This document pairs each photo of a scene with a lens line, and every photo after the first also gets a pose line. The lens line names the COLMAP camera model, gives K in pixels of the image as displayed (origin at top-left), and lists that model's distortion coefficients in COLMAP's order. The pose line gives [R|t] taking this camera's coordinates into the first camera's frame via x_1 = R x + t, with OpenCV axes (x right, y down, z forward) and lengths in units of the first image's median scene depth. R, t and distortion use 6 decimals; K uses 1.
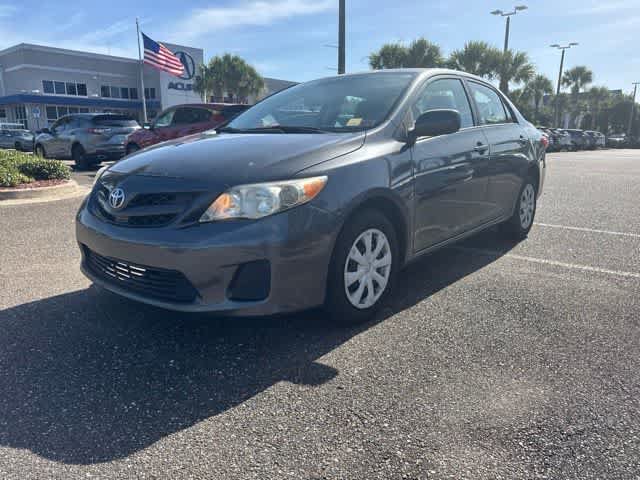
lens RADIAL K [[440.6, 0, 322.3], [0, 440.6, 238.5], [0, 0, 1]] dist [0.029803, -0.033809]
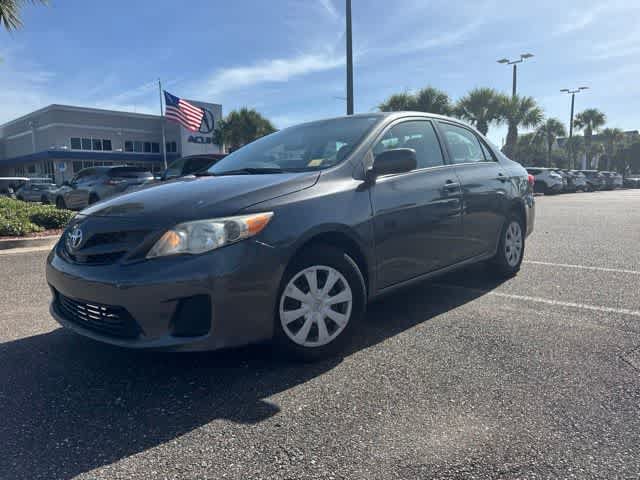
lens RADIAL K [[440.6, 0, 322.3], [0, 440.6, 238.5], [0, 0, 1]] dist [0.029803, -0.033809]
pose [[0.998909, -0.018576, -0.042842, 0.100162], [0.014032, 0.994474, -0.104043, 0.016566], [0.044538, 0.103328, 0.993650, -0.006795]]
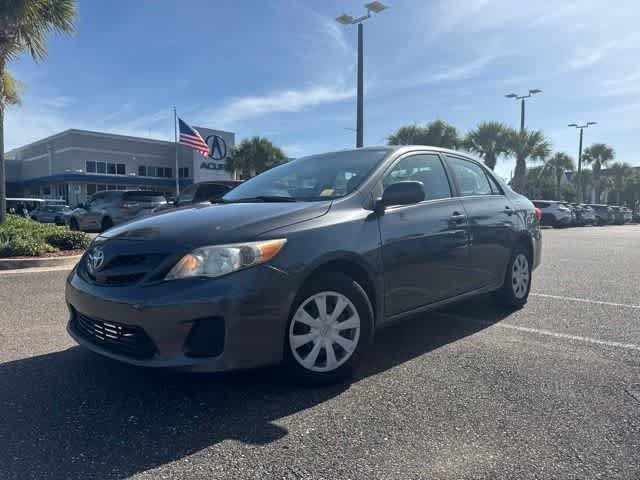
lens RADIAL K [[440.6, 0, 322.3], [0, 440.6, 238.5], [0, 0, 1]] dist [0.029803, -0.033809]
pose [[0.998248, 0.002887, -0.059094, 0.096197], [-0.012652, 0.986119, -0.165555, 0.019996], [0.057796, 0.166012, 0.984429, -0.032916]]
